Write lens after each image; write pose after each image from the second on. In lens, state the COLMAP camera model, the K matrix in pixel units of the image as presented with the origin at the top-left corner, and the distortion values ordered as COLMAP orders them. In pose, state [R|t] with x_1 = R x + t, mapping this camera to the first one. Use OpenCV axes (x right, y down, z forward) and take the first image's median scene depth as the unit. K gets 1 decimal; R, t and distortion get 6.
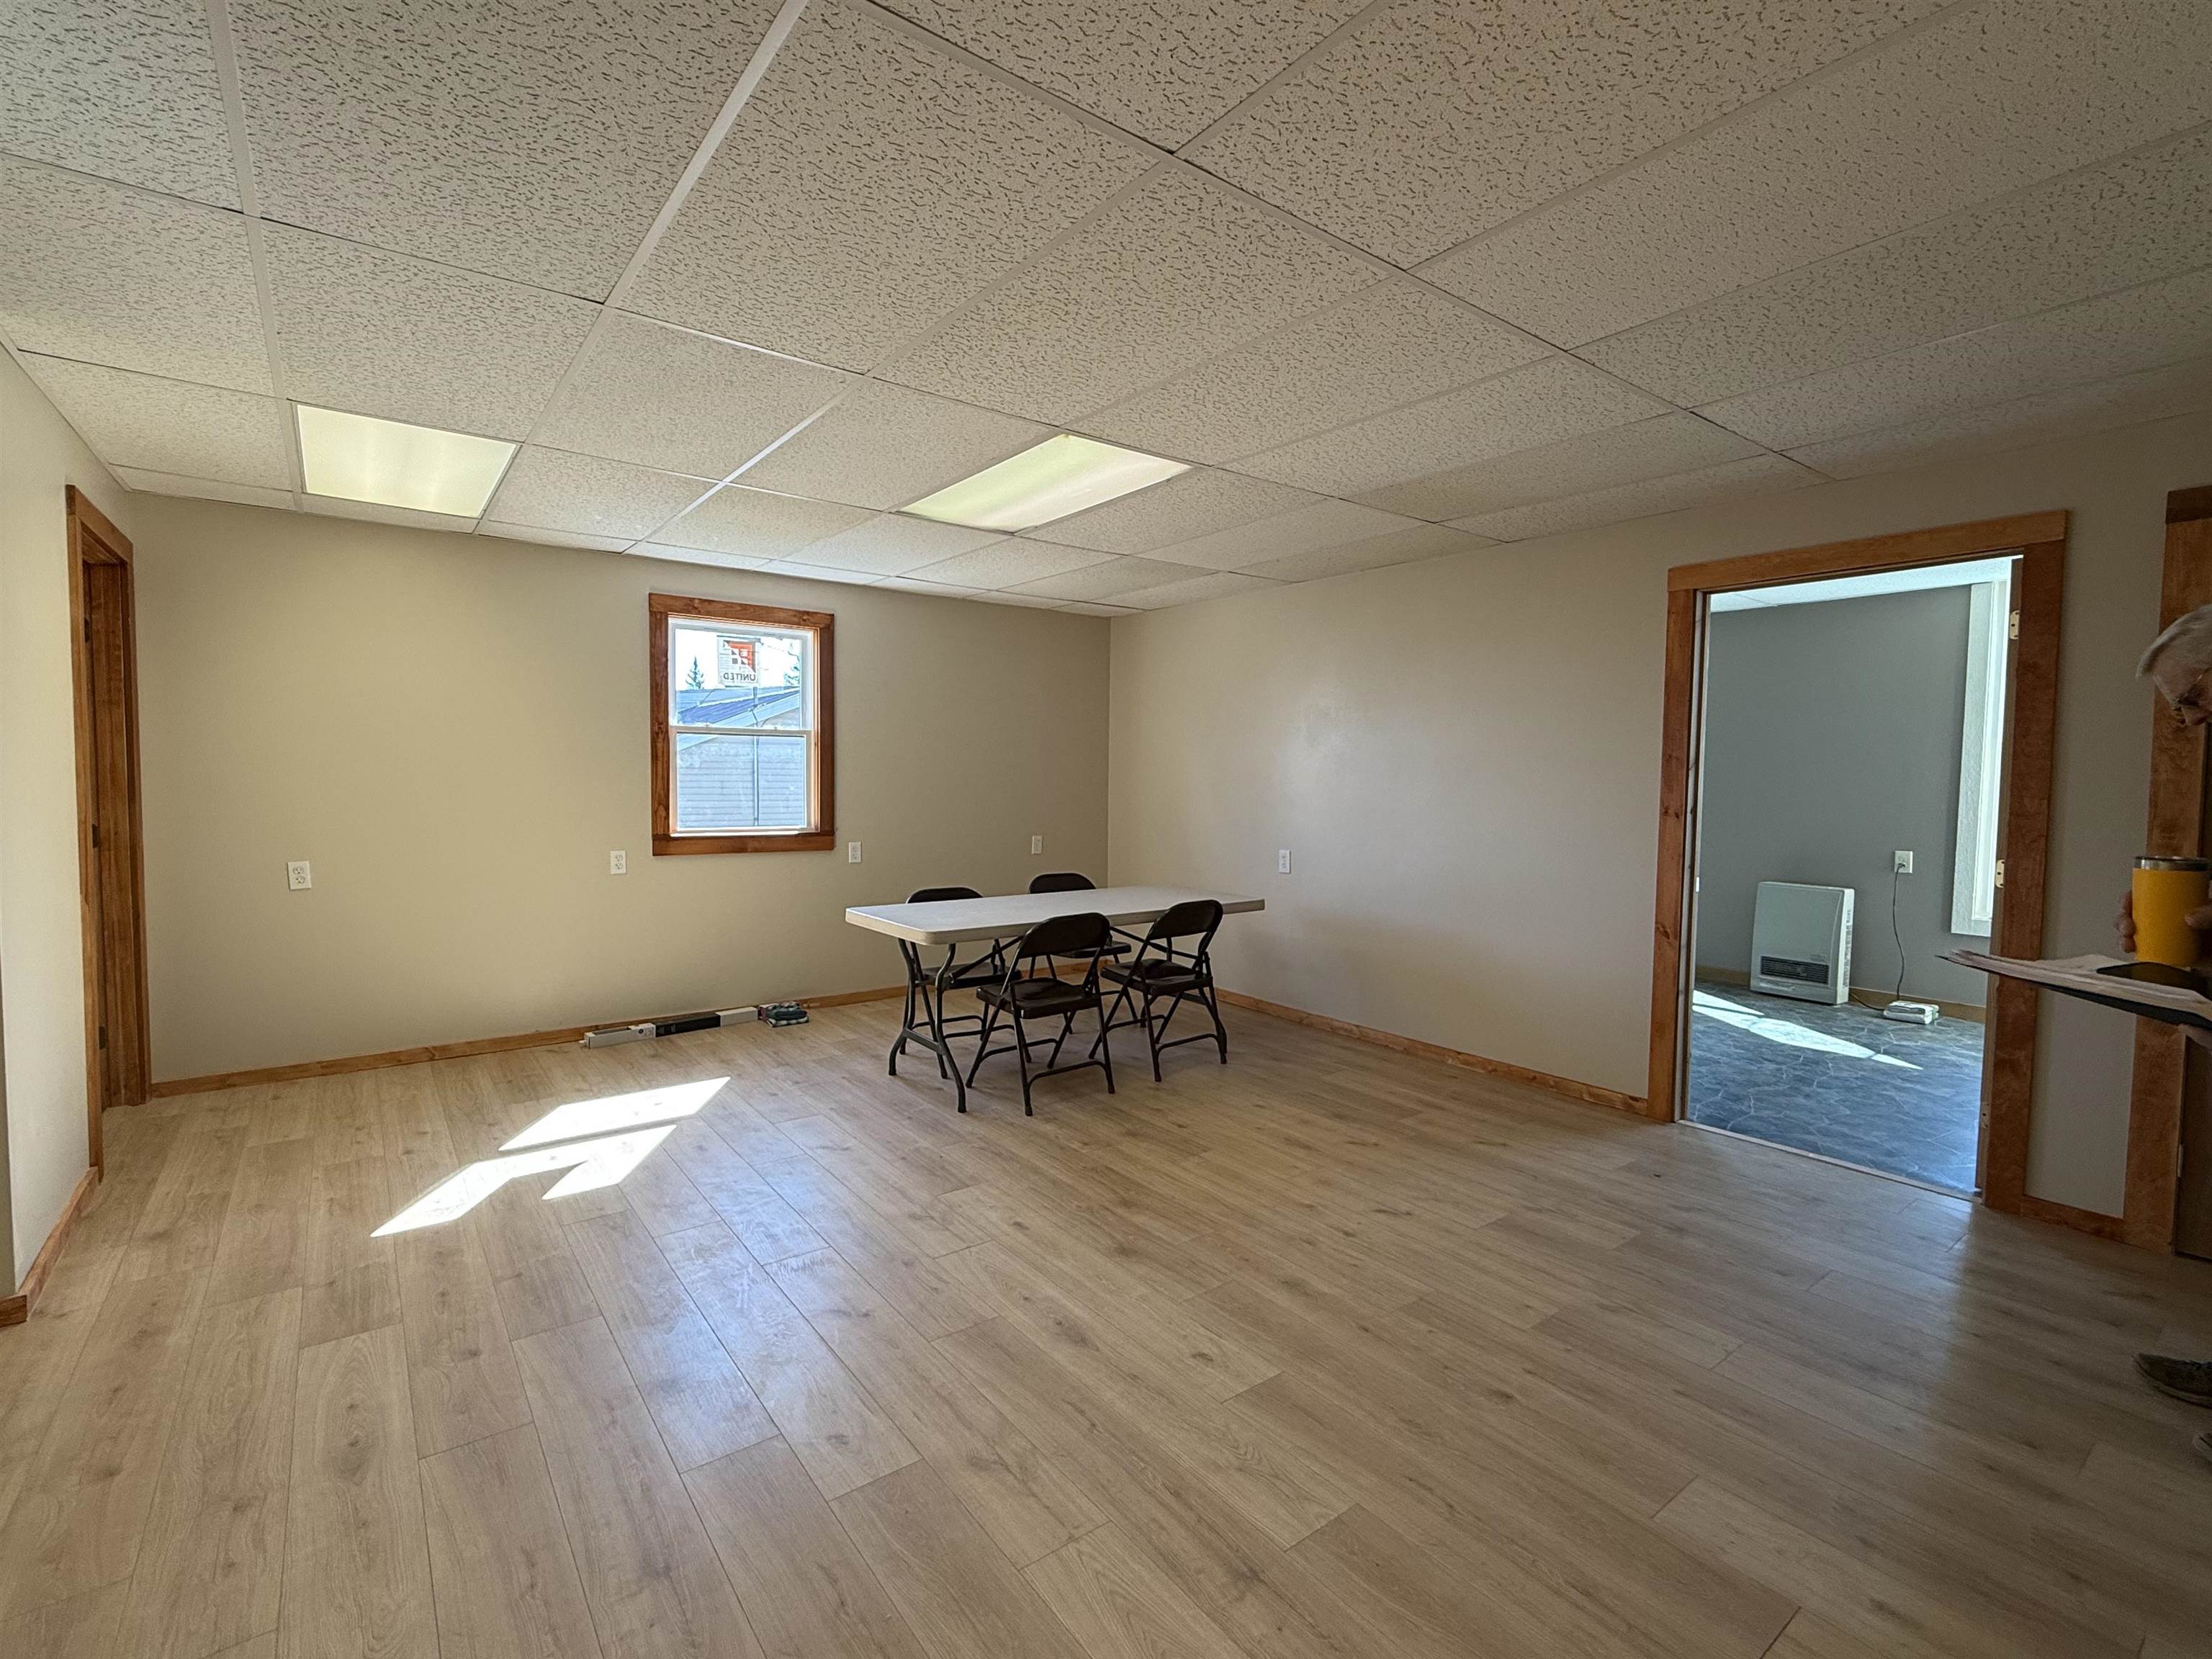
lens RADIAL K [[1034.3, 0, 1101.3], [0, 1034.3, 828.7], [0, 0, 1]] dist [0.002798, 0.000140]
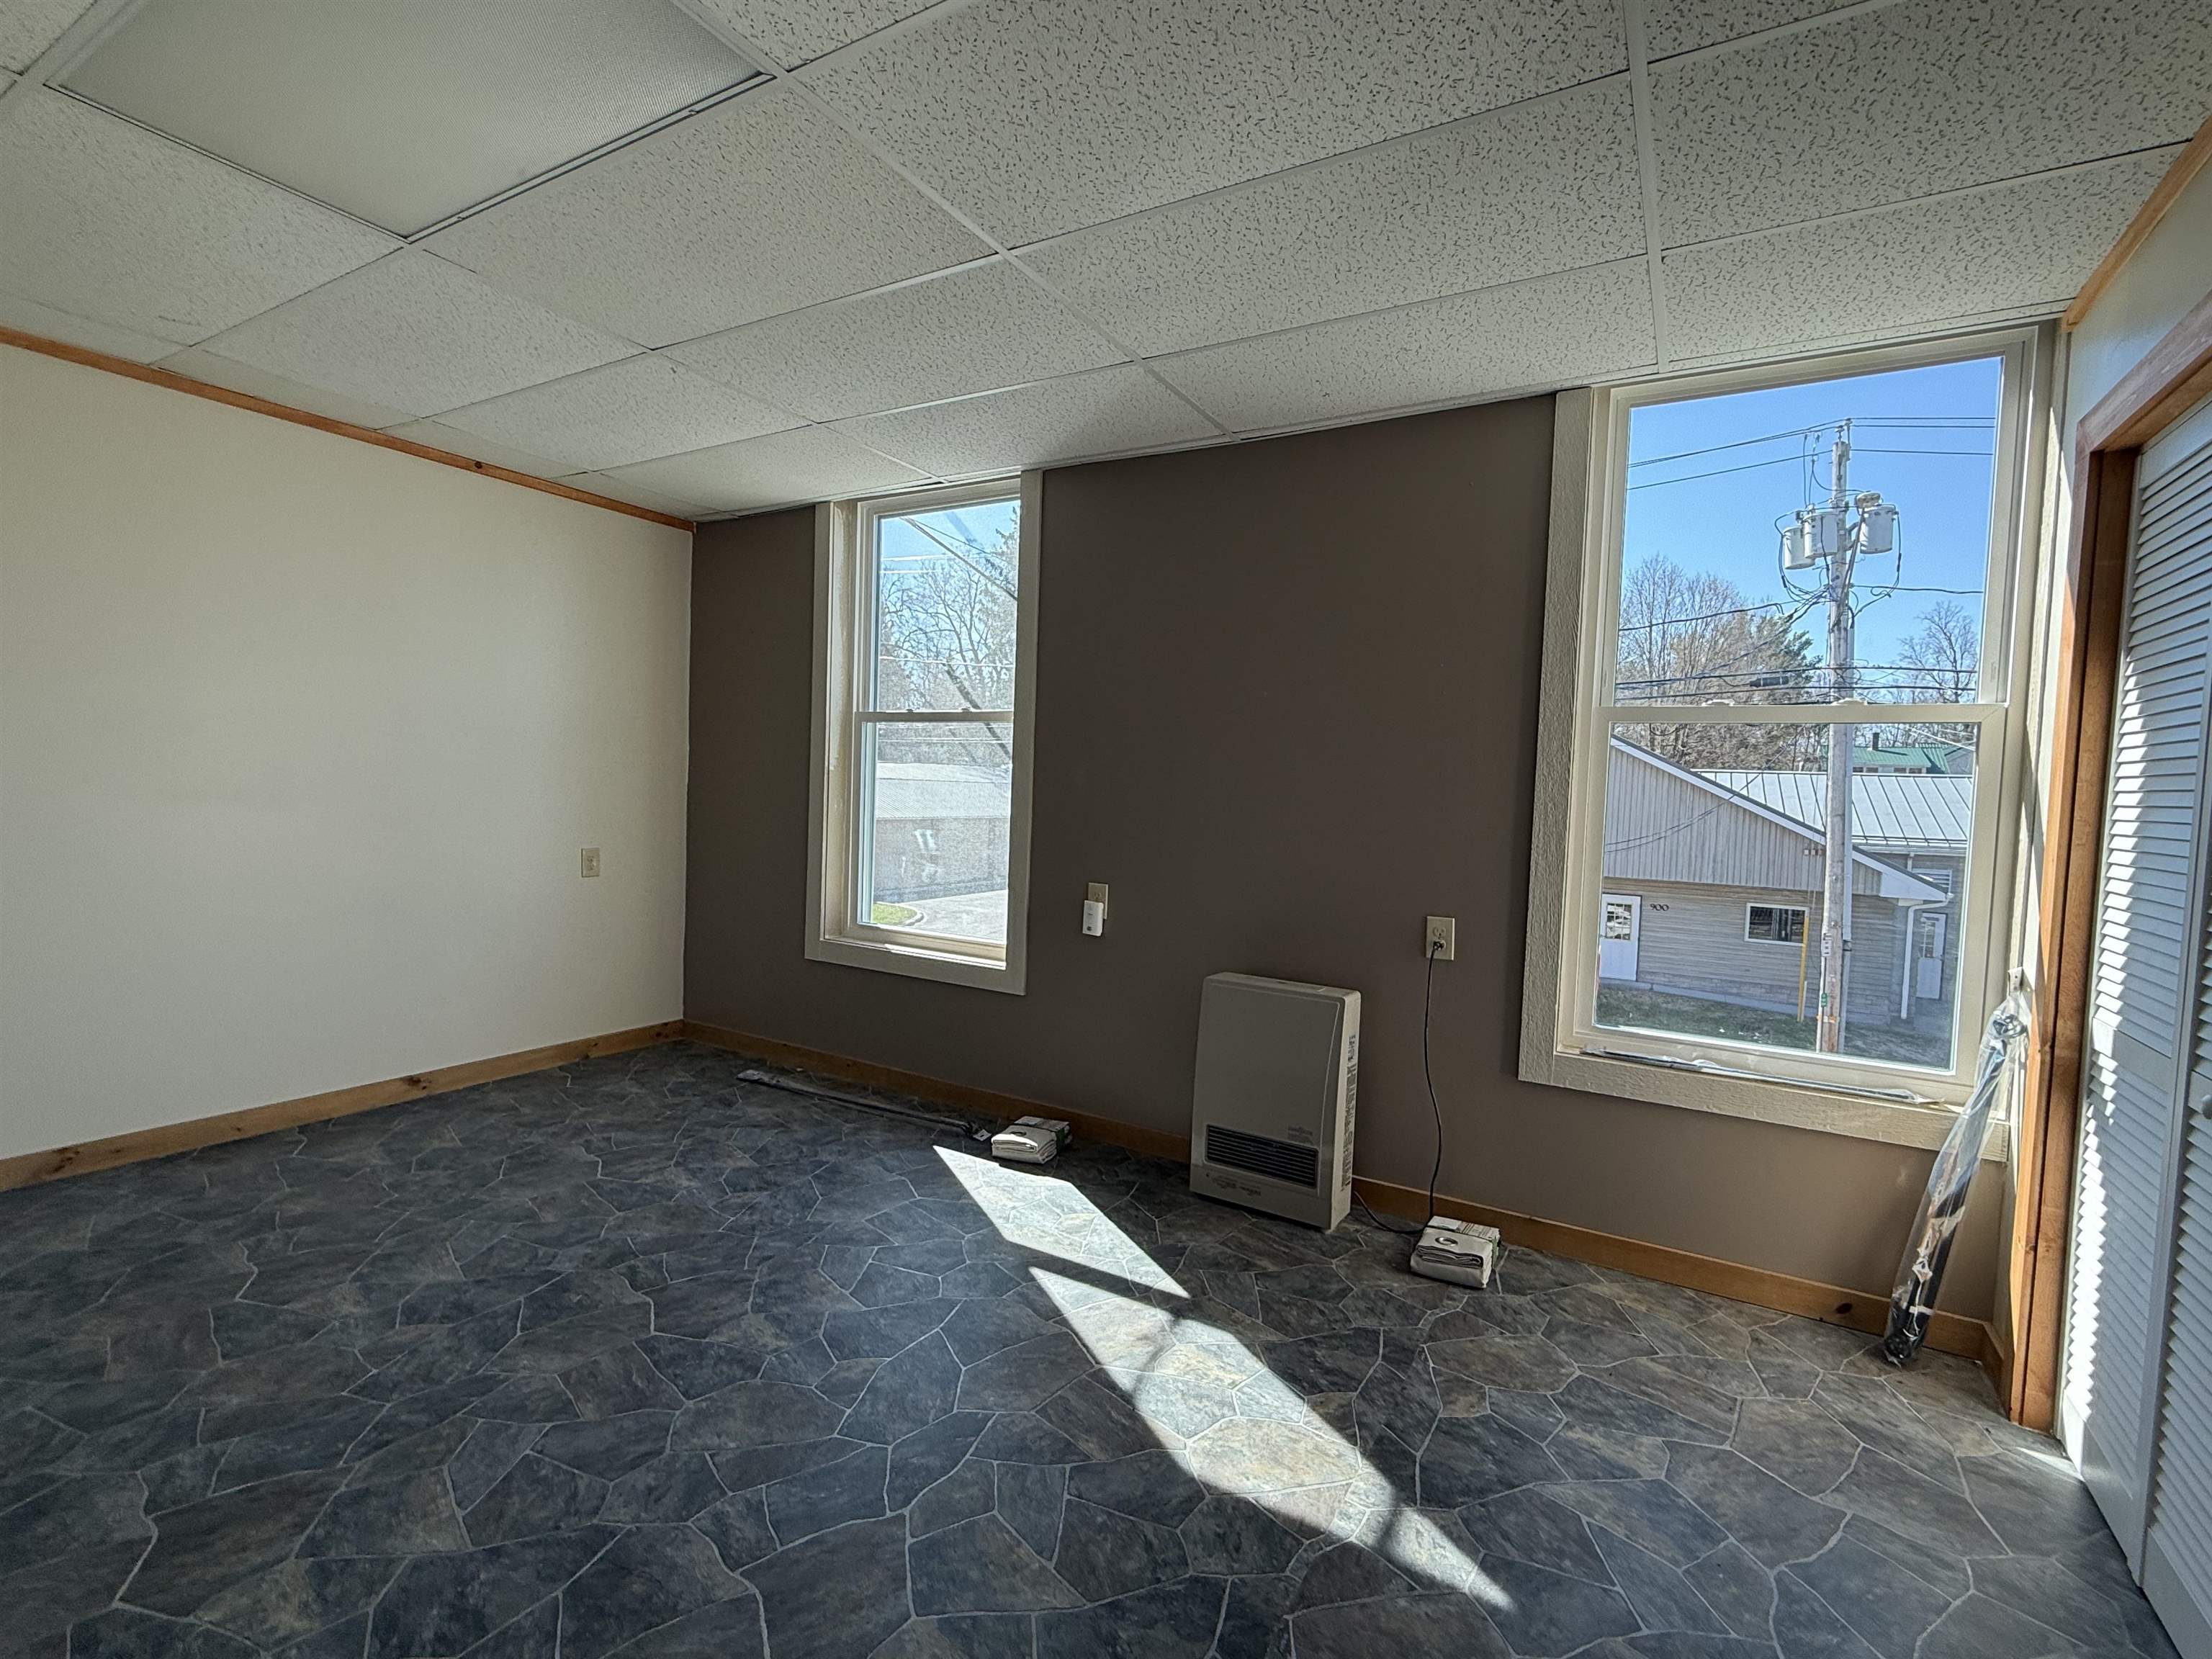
lens RADIAL K [[1034.3, 0, 1102.3], [0, 1034.3, 835.0], [0, 0, 1]] dist [0.002798, 0.000140]
pose [[0.930396, -0.002944, 0.366545, 0.421119], [0.000672, 0.999980, 0.006327, -0.022830], [-0.366556, -0.005640, 0.930379, 0.572422]]
